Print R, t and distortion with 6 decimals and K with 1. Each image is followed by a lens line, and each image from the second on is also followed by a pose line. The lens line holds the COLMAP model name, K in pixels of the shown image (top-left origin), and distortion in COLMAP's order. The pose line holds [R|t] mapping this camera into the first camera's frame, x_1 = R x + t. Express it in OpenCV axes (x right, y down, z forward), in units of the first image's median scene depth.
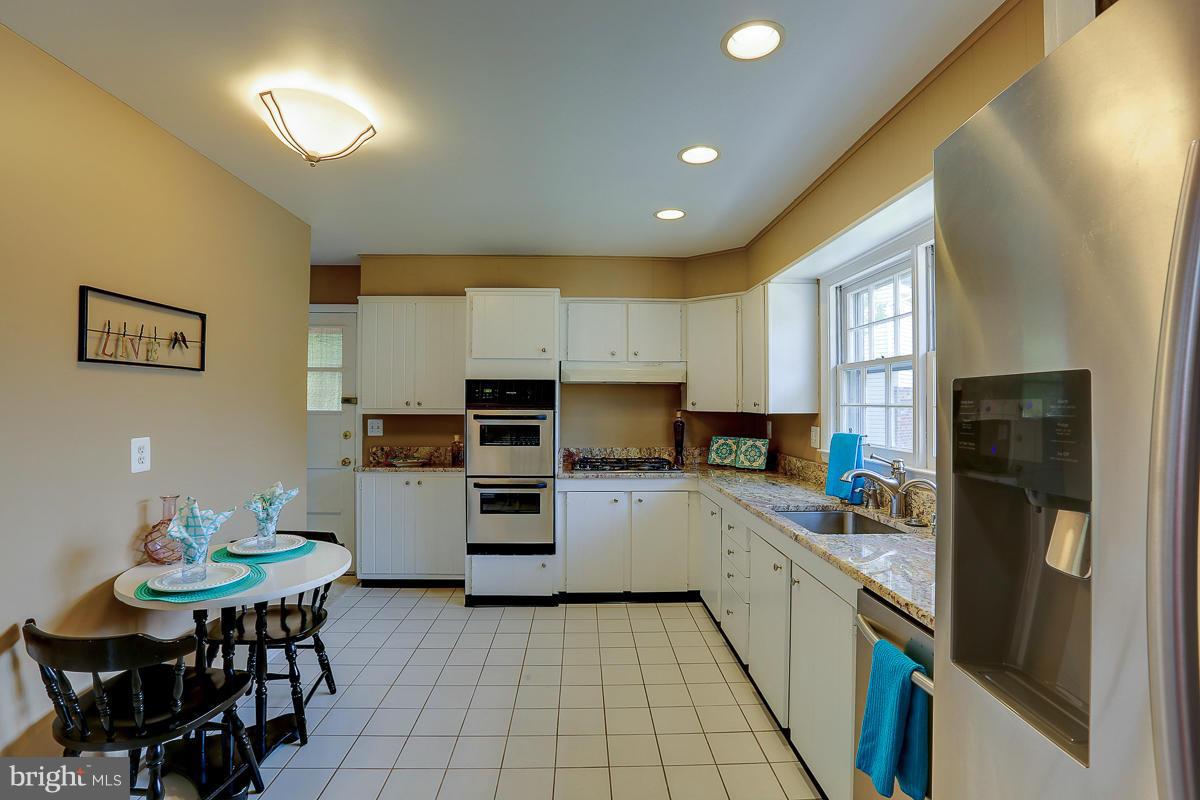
lens RADIAL K [[551.4, 0, 598.6], [0, 551.4, 396.9], [0, 0, 1]] dist [-0.068932, 0.030877]
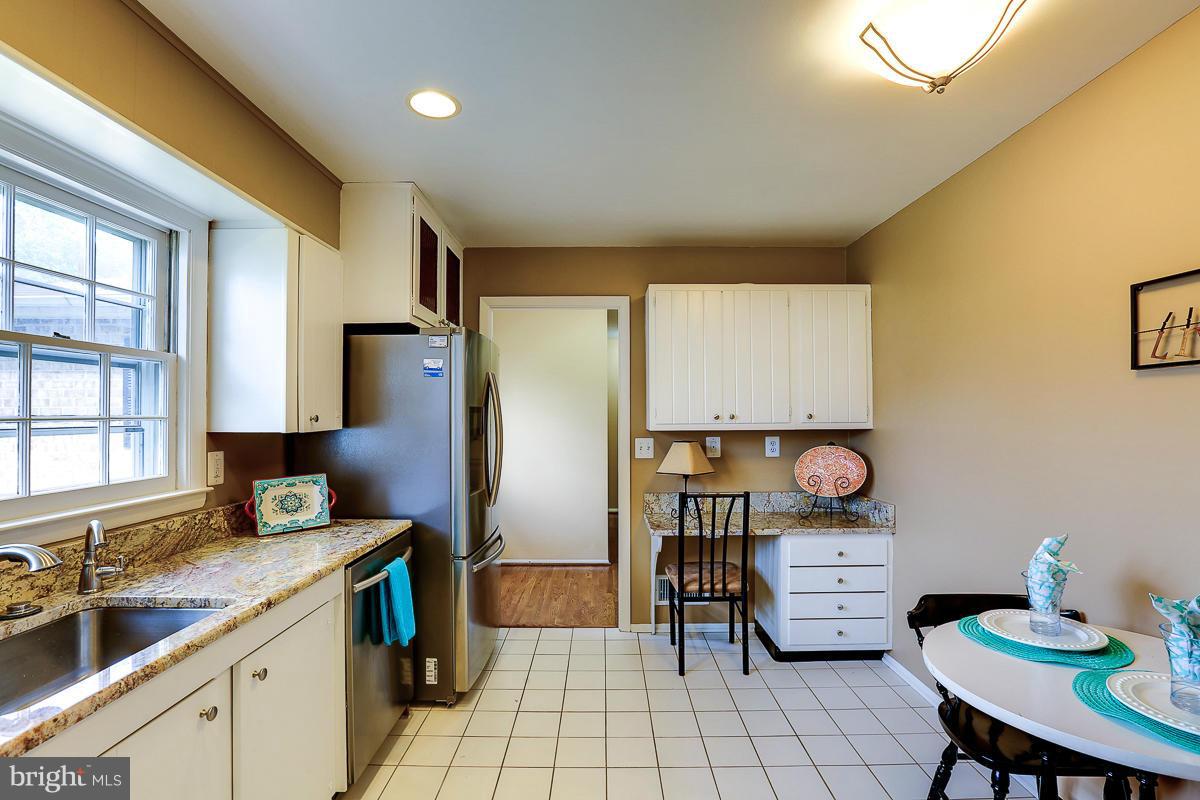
lens RADIAL K [[560.6, 0, 604.0], [0, 560.6, 405.7], [0, 0, 1]] dist [-0.068832, 0.032178]
pose [[-0.999194, -0.002917, 0.040033, -0.053687], [-0.003766, 0.999769, -0.021146, 0.007377], [-0.039962, -0.021279, -0.998975, 0.915220]]
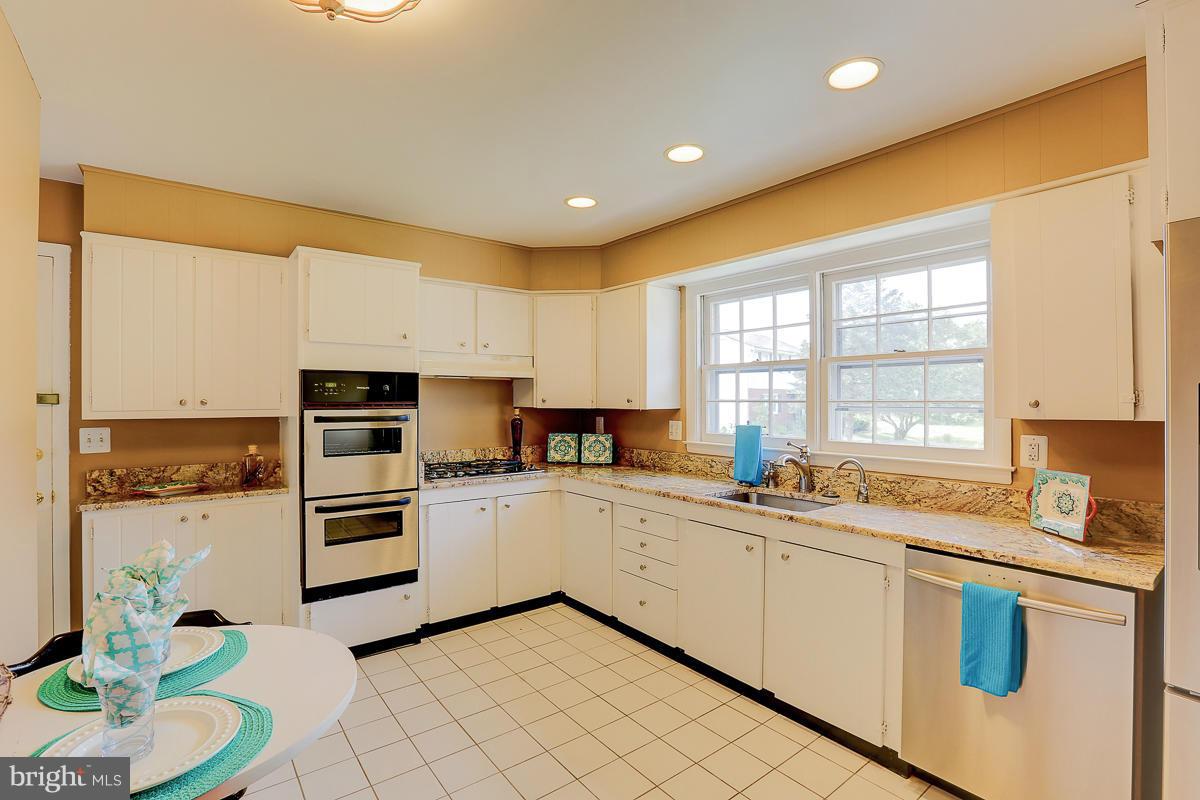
lens RADIAL K [[551.4, 0, 598.6], [0, 551.4, 396.9], [0, 0, 1]] dist [-0.068932, 0.030877]
pose [[0.815690, -0.002172, 0.578485, -0.332195], [-0.001003, 0.999986, 0.005169, 0.001142], [-0.578488, -0.004797, 0.815677, 0.165230]]
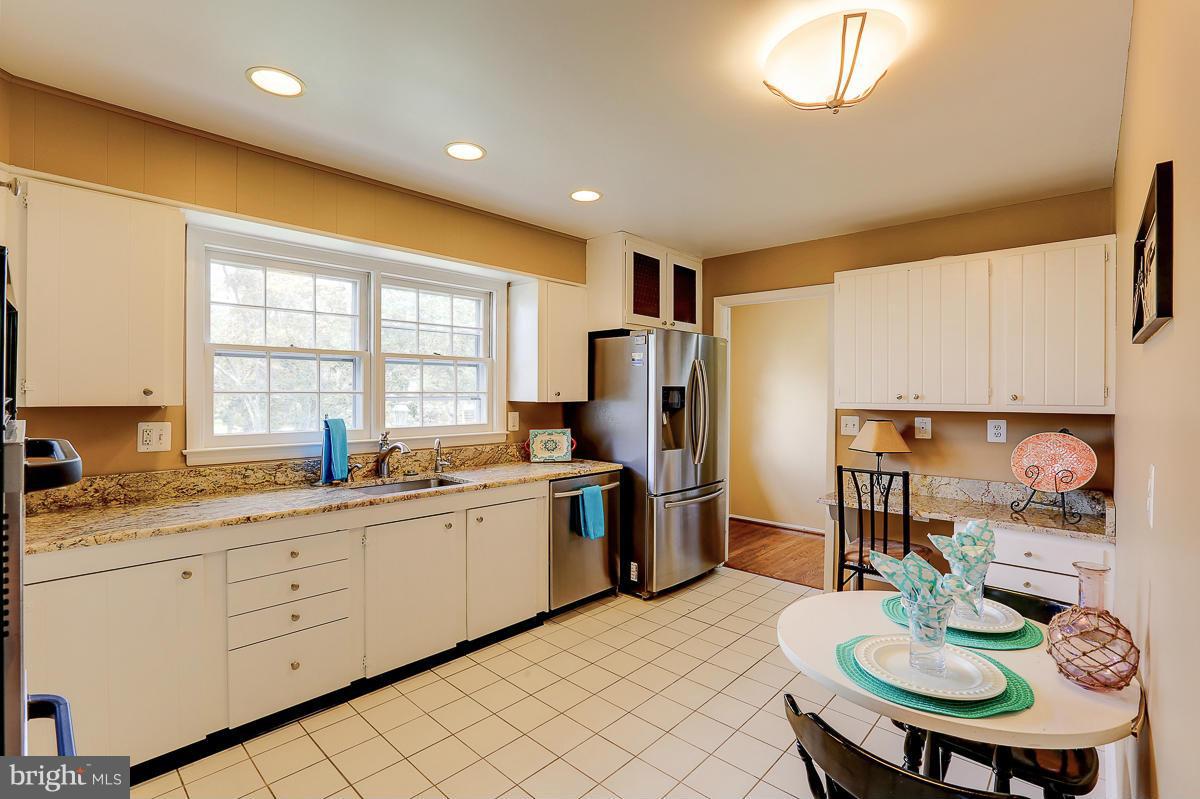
lens RADIAL K [[551.4, 0, 598.6], [0, 551.4, 396.4], [0, 0, 1]] dist [-0.068932, 0.030877]
pose [[-0.705220, -0.014898, 0.708832, -0.456187], [-0.015284, 0.999866, 0.005809, 0.007564], [-0.708824, -0.006737, -0.705354, 0.966841]]
